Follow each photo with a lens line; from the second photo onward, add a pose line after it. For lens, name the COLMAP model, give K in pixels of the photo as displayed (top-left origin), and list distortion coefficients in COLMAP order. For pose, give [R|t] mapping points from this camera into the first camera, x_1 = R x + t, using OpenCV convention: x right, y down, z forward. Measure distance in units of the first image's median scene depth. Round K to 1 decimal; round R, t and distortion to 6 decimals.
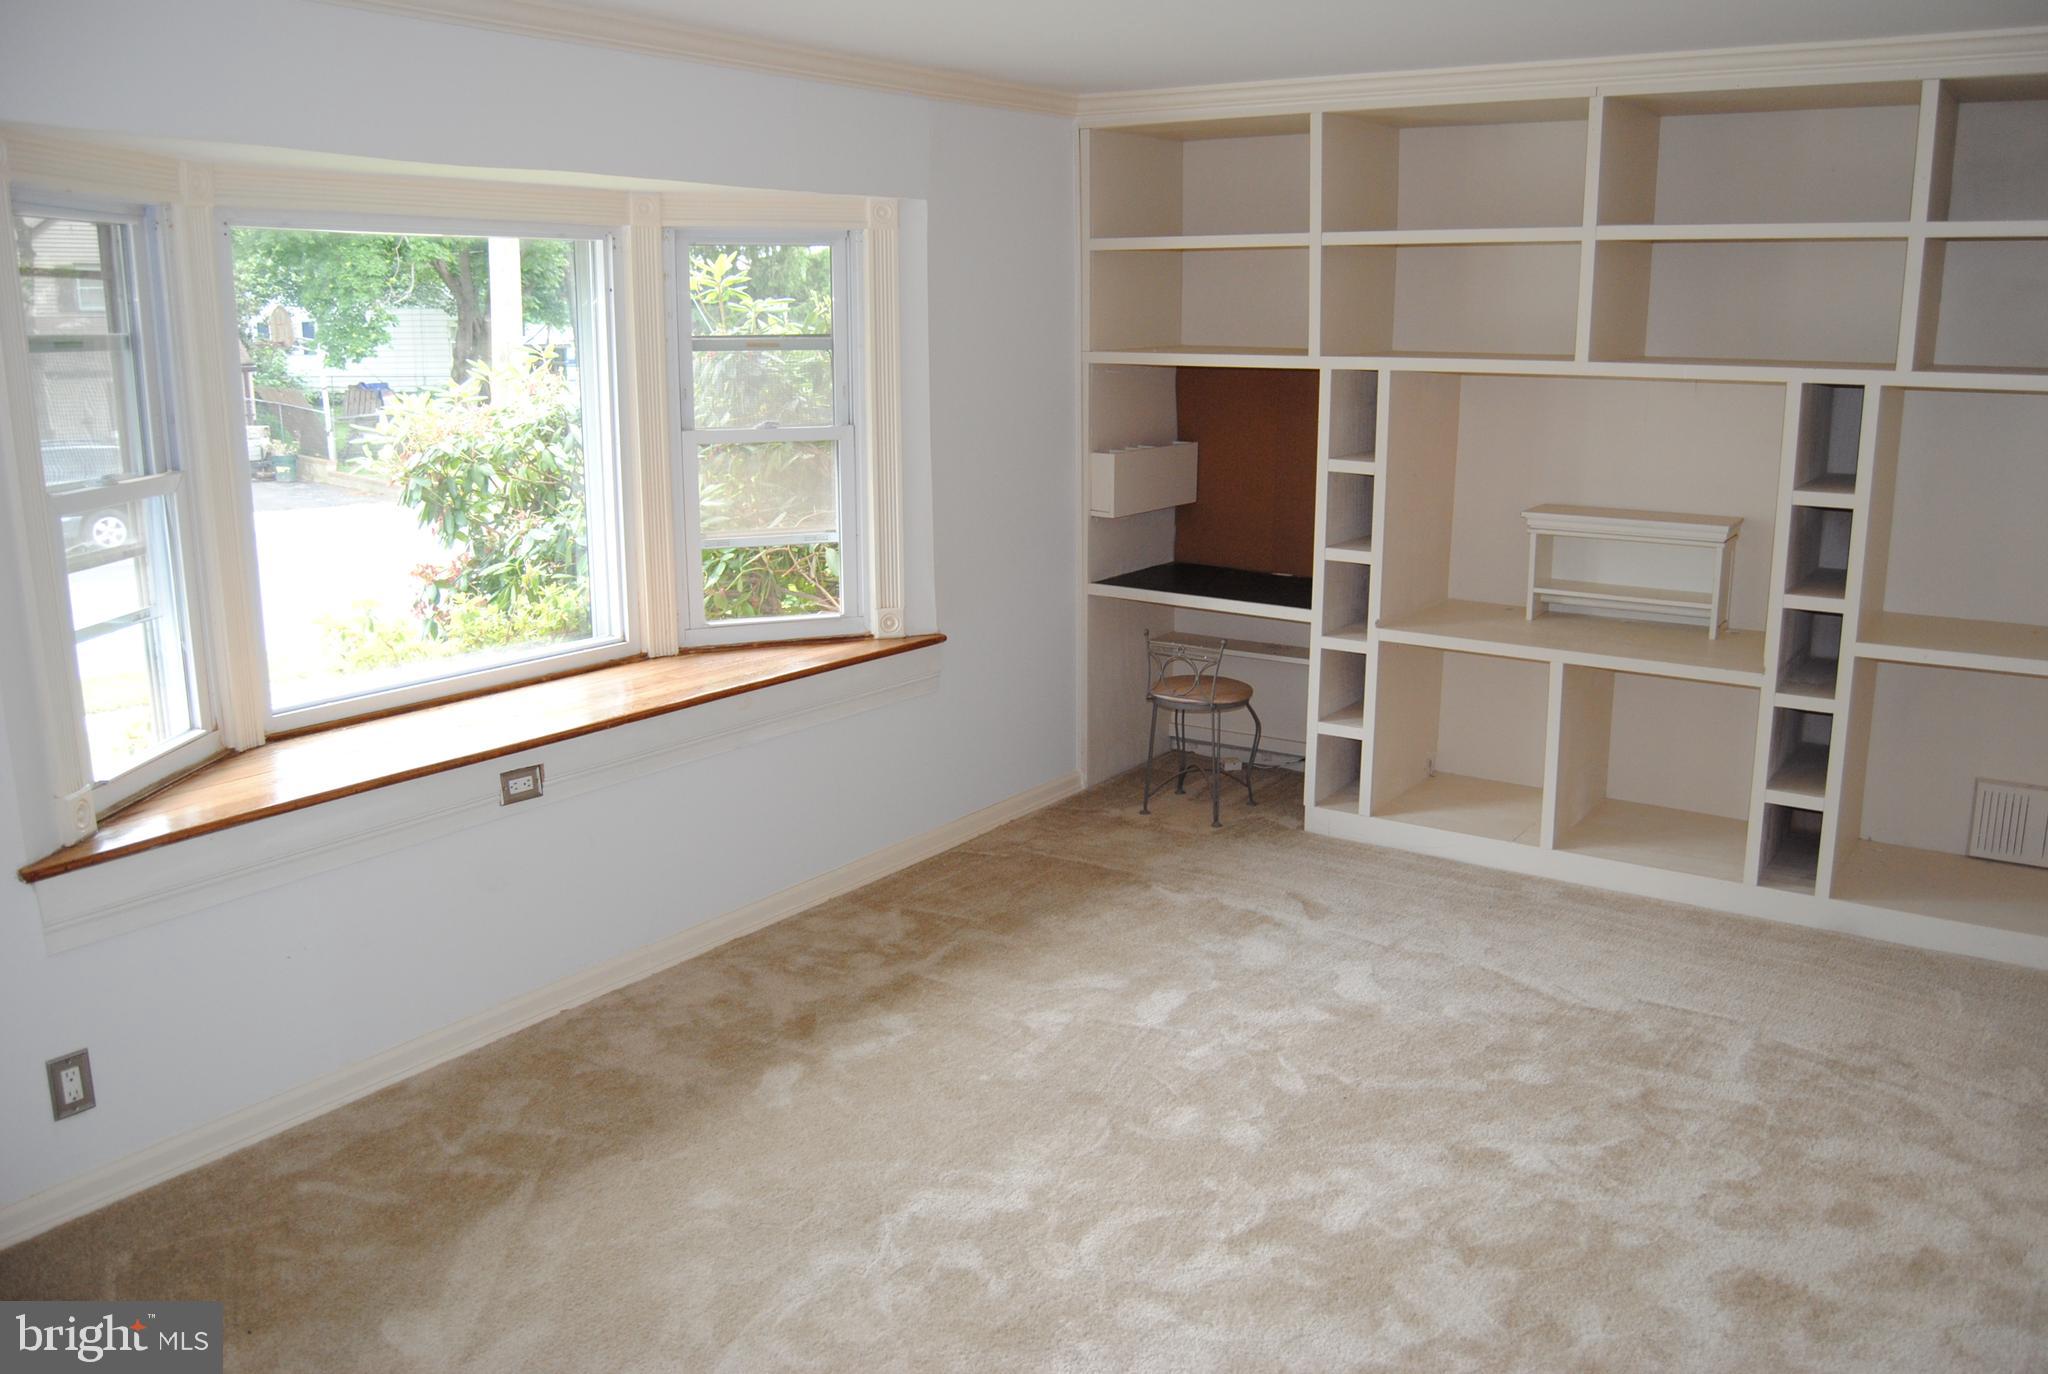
lens RADIAL K [[1648.3, 0, 1027.7], [0, 1648.3, 674.6], [0, 0, 1]] dist [-0.094071, 0.032588]
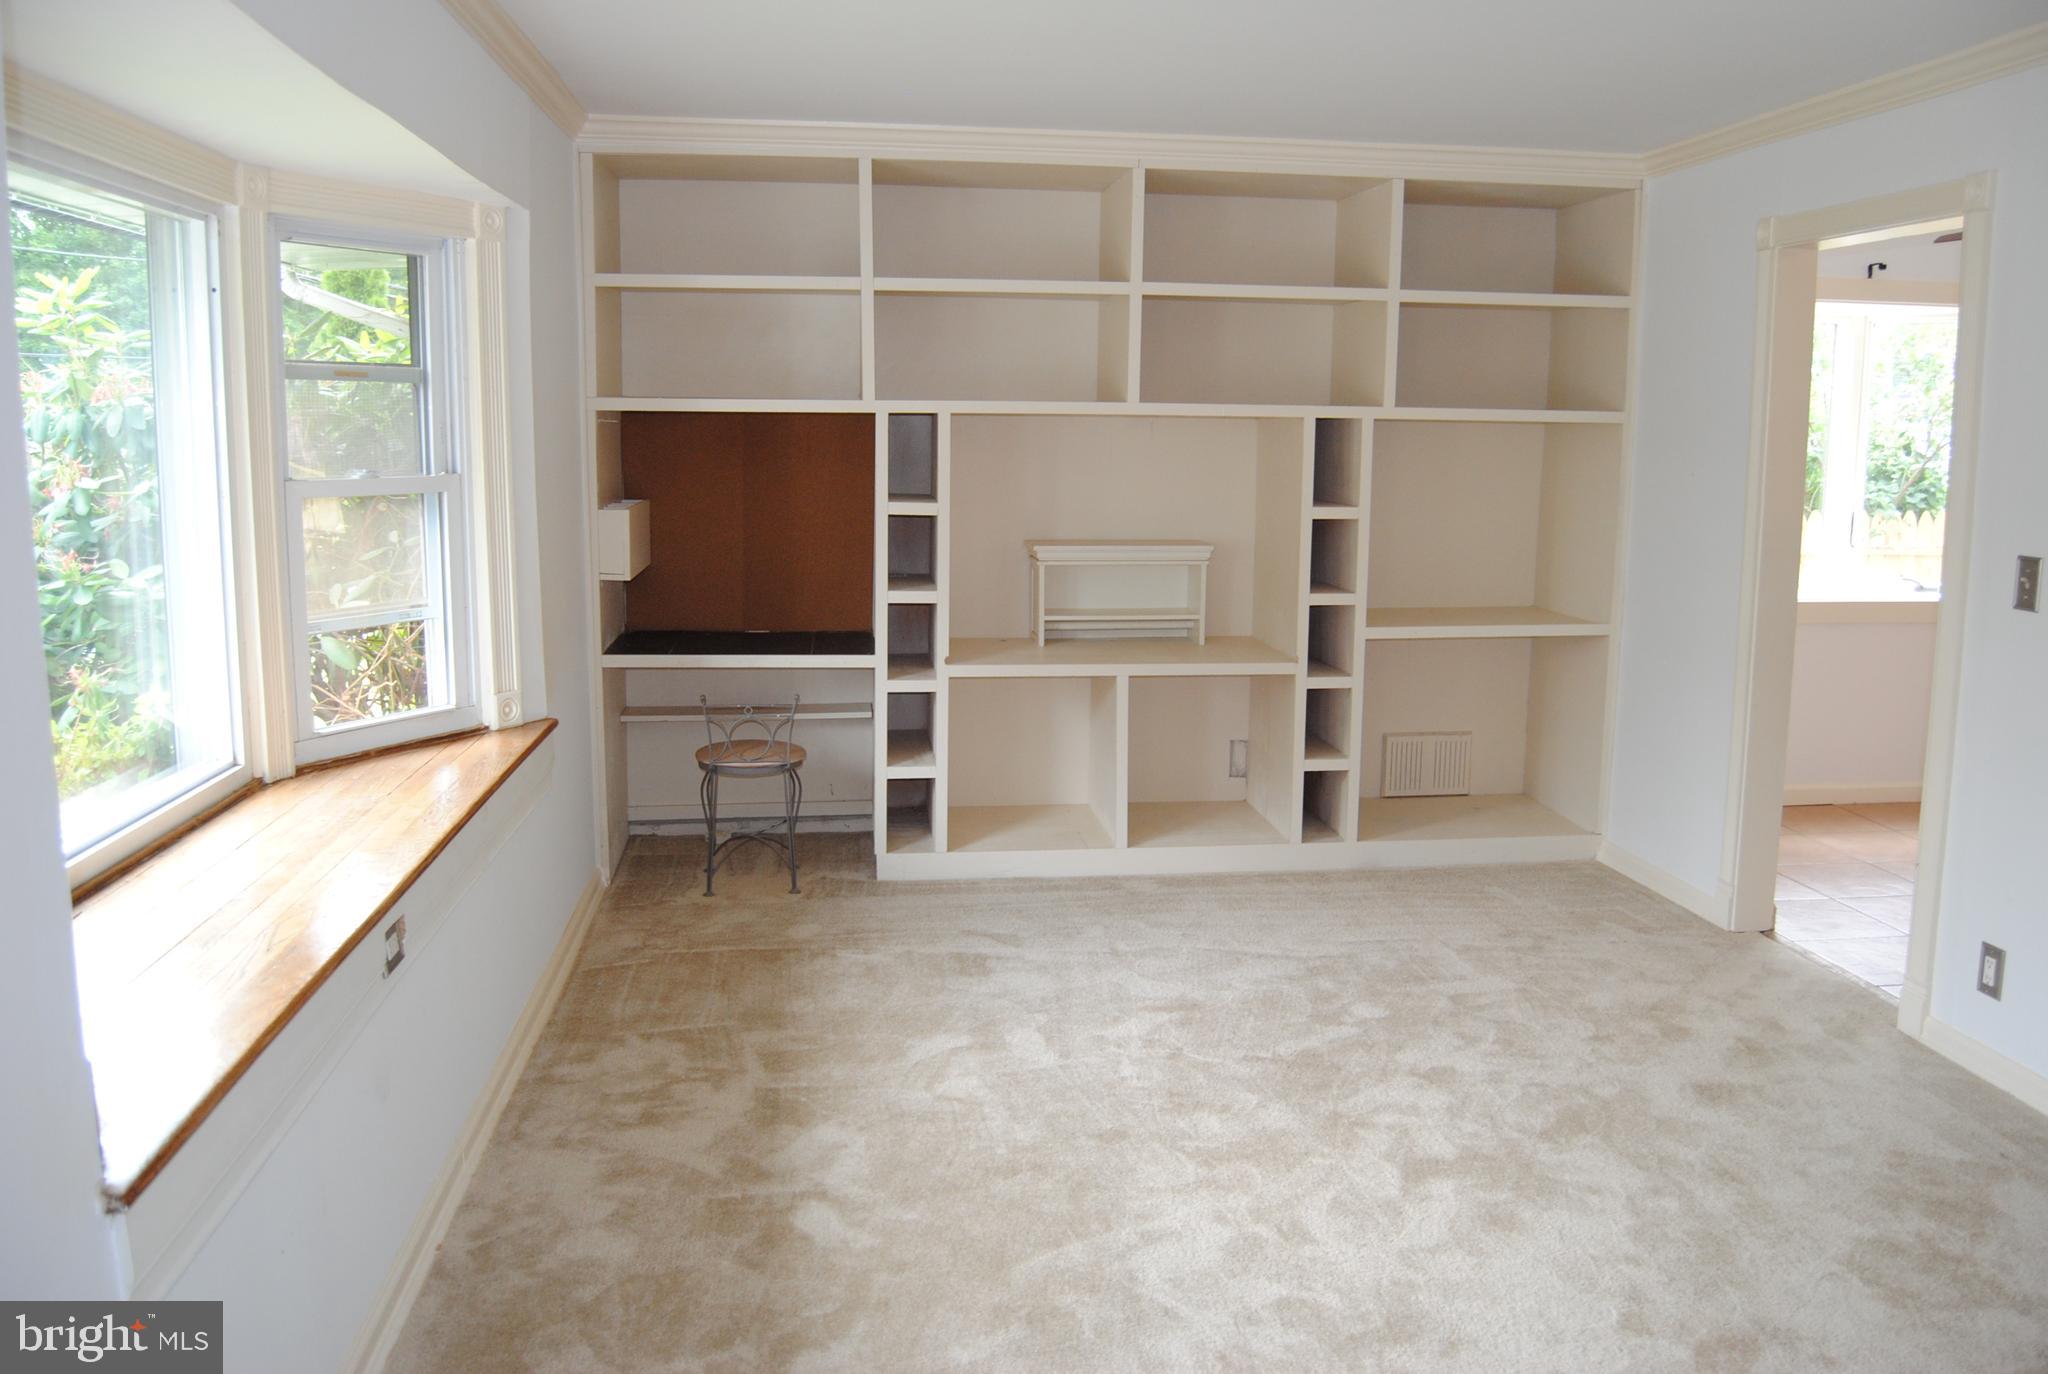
lens RADIAL K [[1648.3, 0, 1027.7], [0, 1648.3, 674.6], [0, 0, 1]] dist [-0.094071, 0.032588]
pose [[0.735485, -0.091579, 0.671323, -0.508646], [0.134414, 0.990851, -0.012093, -0.003771], [-0.664074, 0.099130, 0.741066, 0.241417]]
